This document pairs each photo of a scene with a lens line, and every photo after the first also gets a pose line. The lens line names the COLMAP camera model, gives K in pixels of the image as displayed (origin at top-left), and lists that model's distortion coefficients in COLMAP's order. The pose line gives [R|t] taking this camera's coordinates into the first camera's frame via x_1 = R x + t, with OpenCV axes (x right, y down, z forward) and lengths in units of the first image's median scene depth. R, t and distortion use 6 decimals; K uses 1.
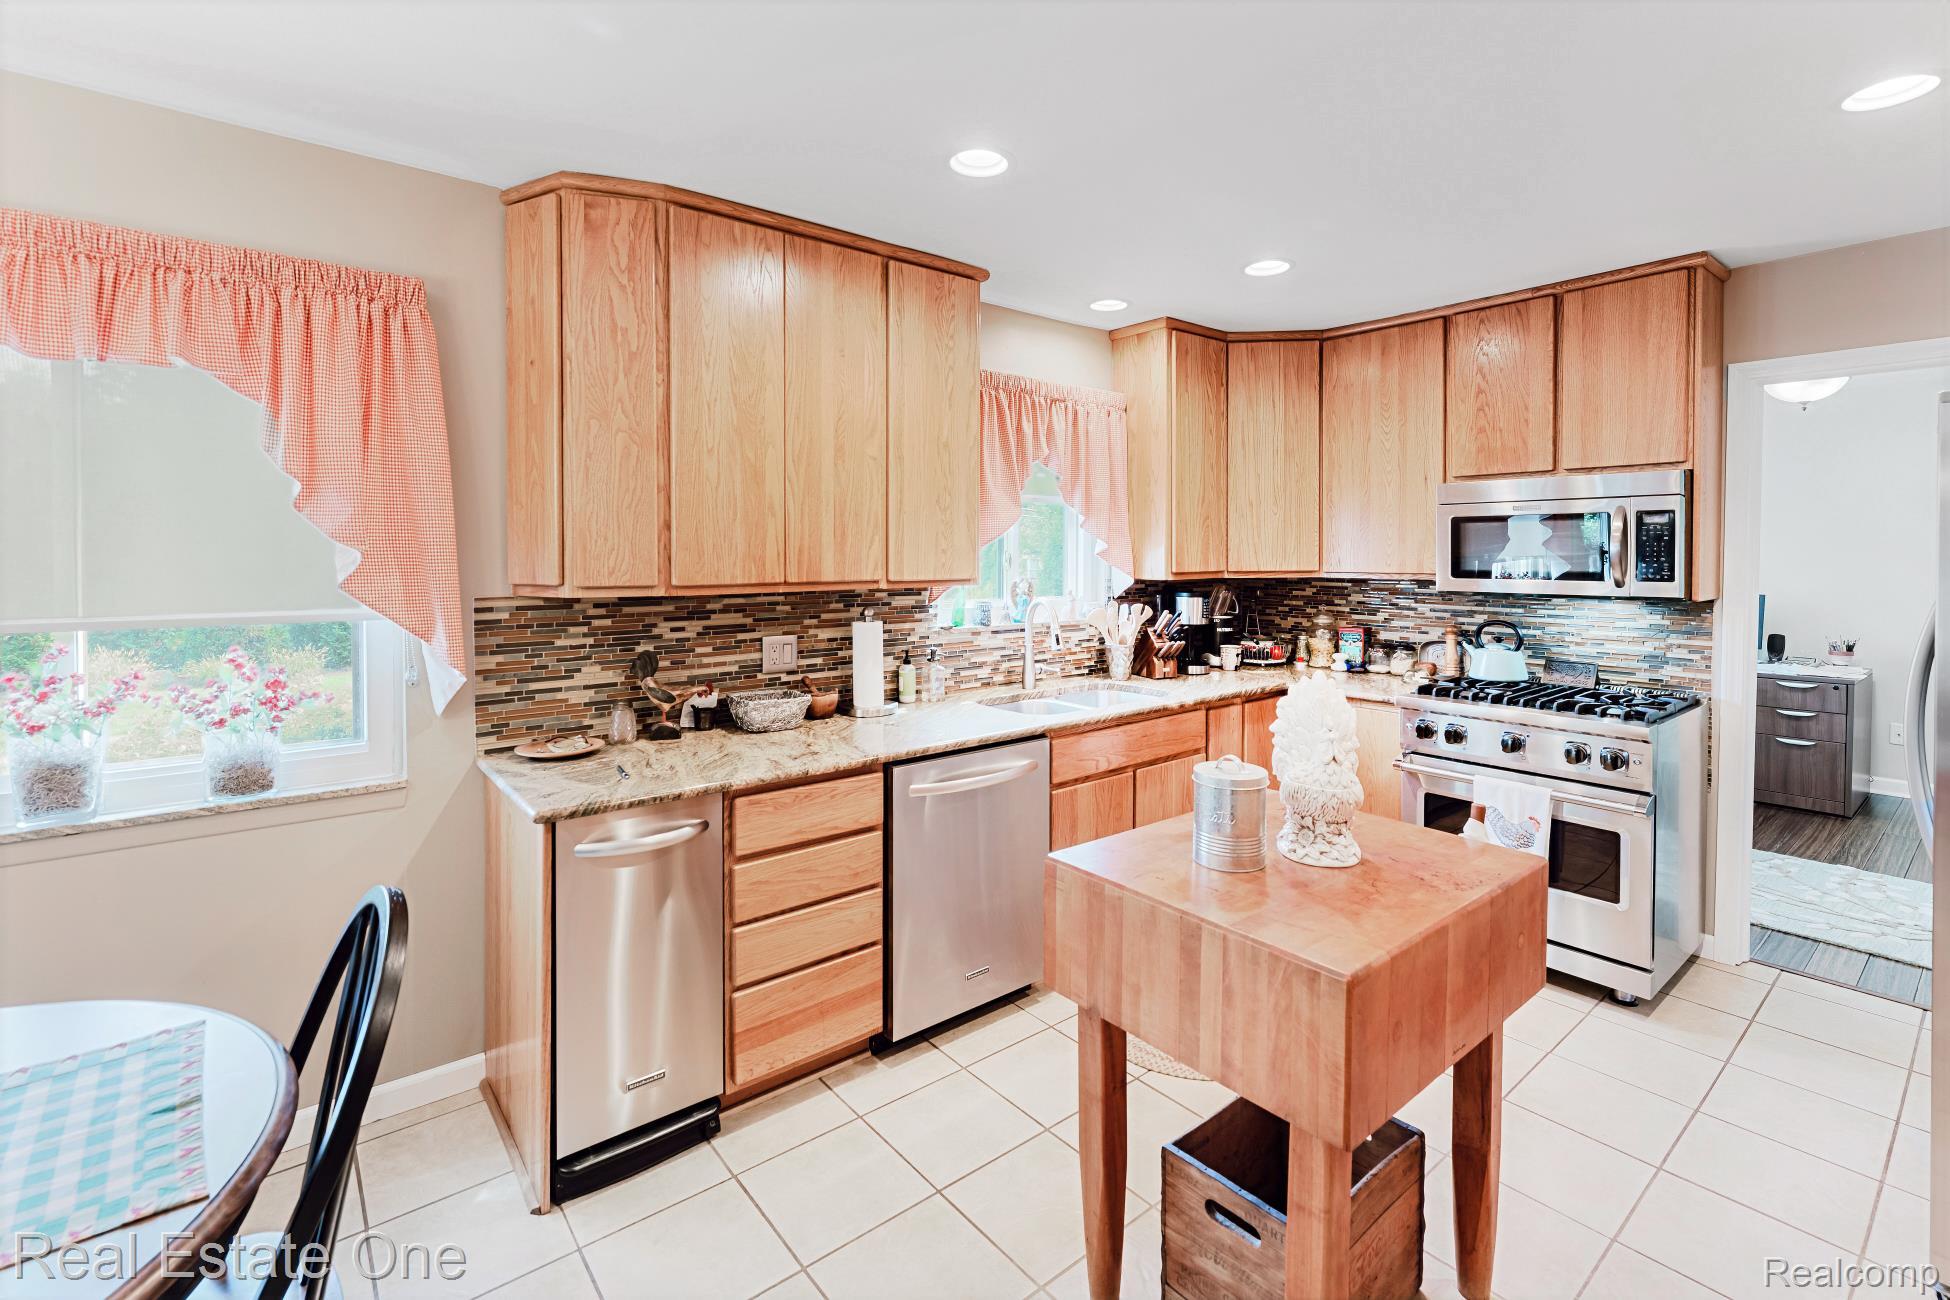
lens RADIAL K [[869.4, 0, 965.1], [0, 869.4, 567.8], [0, 0, 1]] dist [-0.003268, -0.000377]
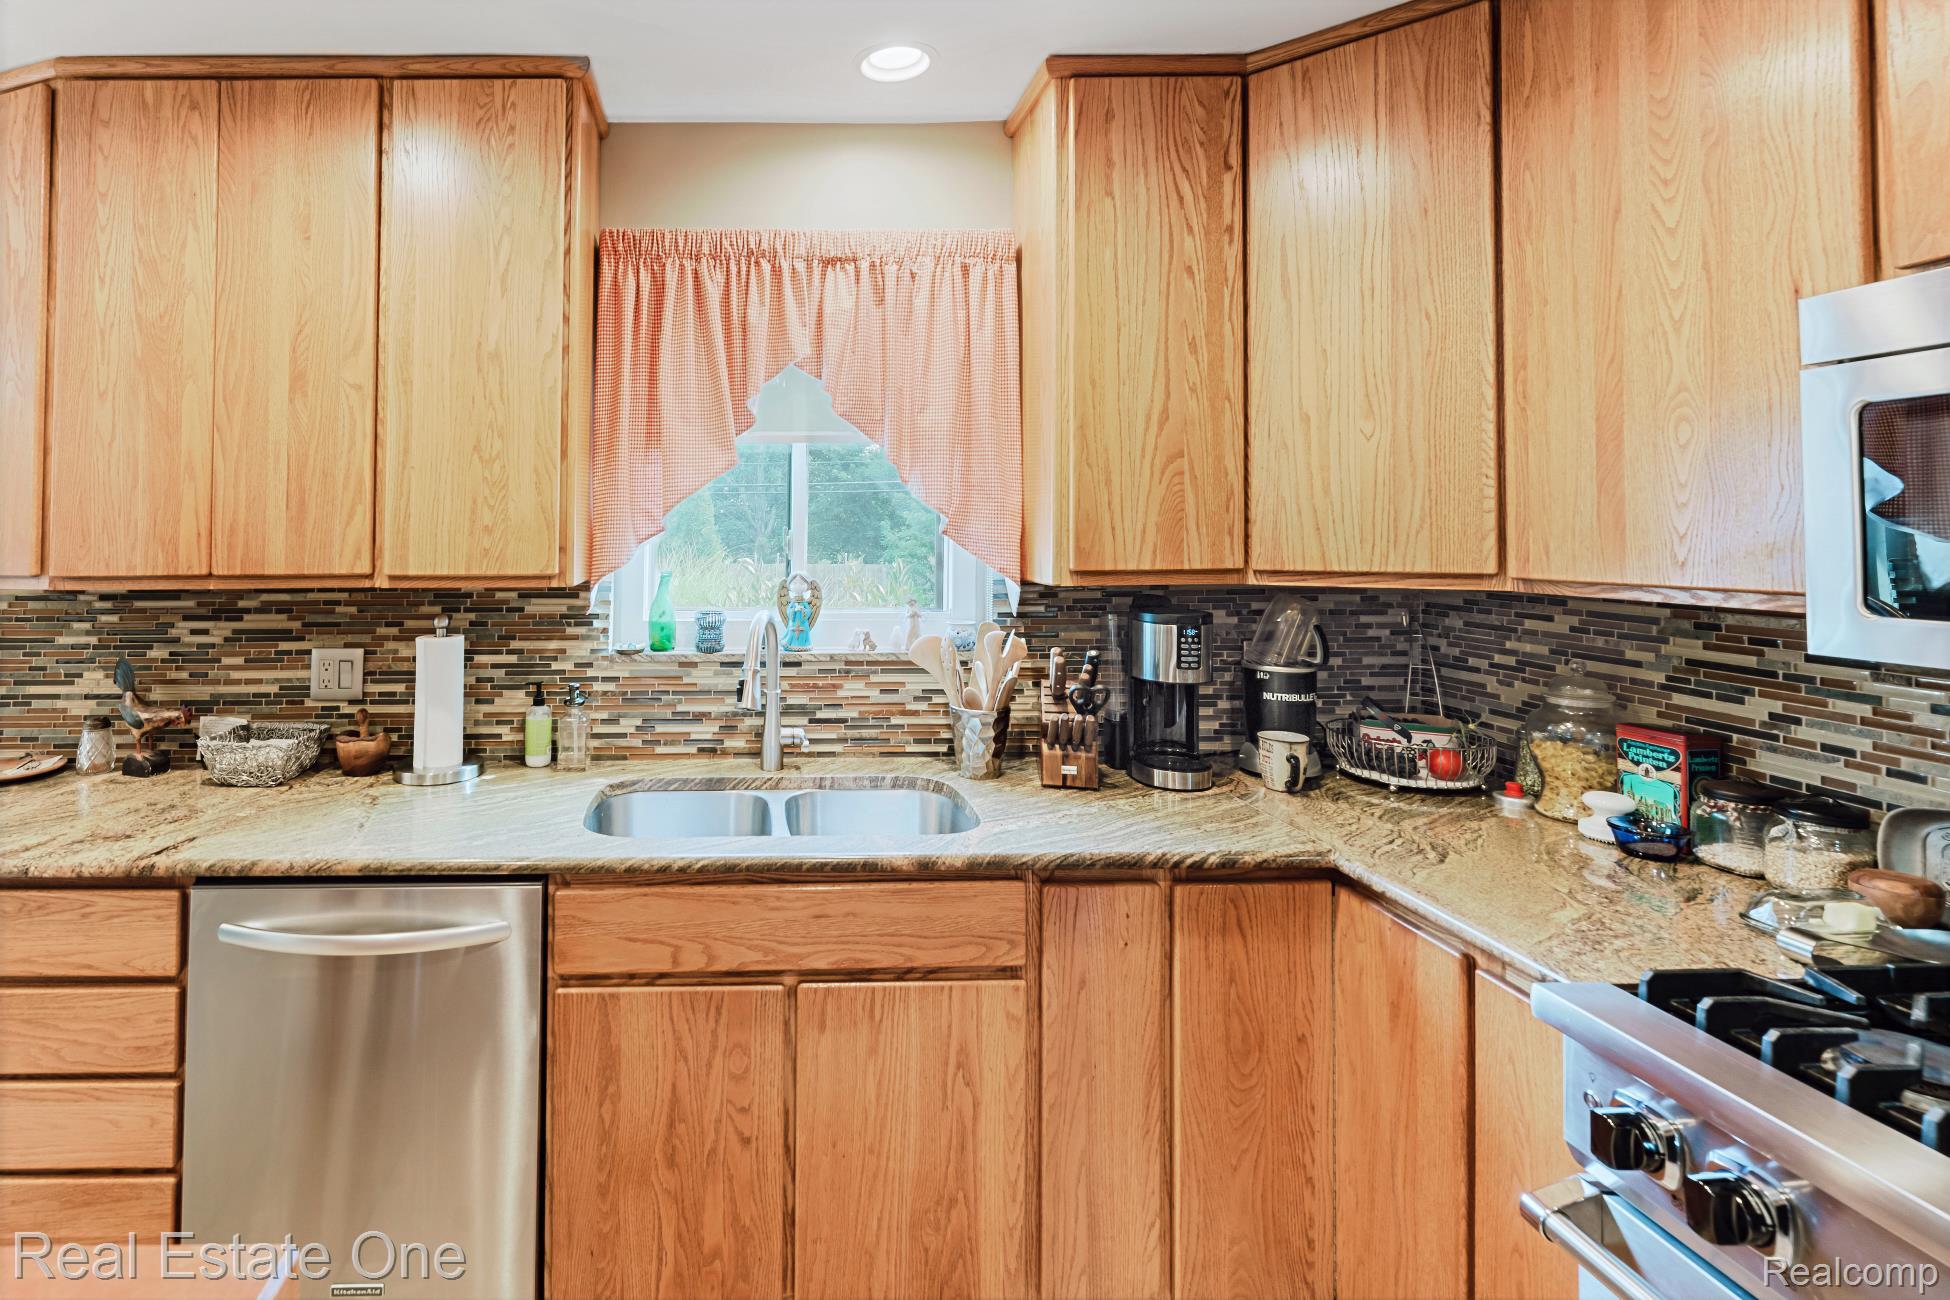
lens RADIAL K [[869.4, 0, 974.7], [0, 869.4, 514.5], [0, 0, 1]] dist [-0.003268, -0.000377]
pose [[0.790169, -0.014529, -0.612717, 0.606814], [-0.007878, 0.999396, -0.033858, -0.011188], [0.612839, 0.031581, 0.789577, 0.716179]]
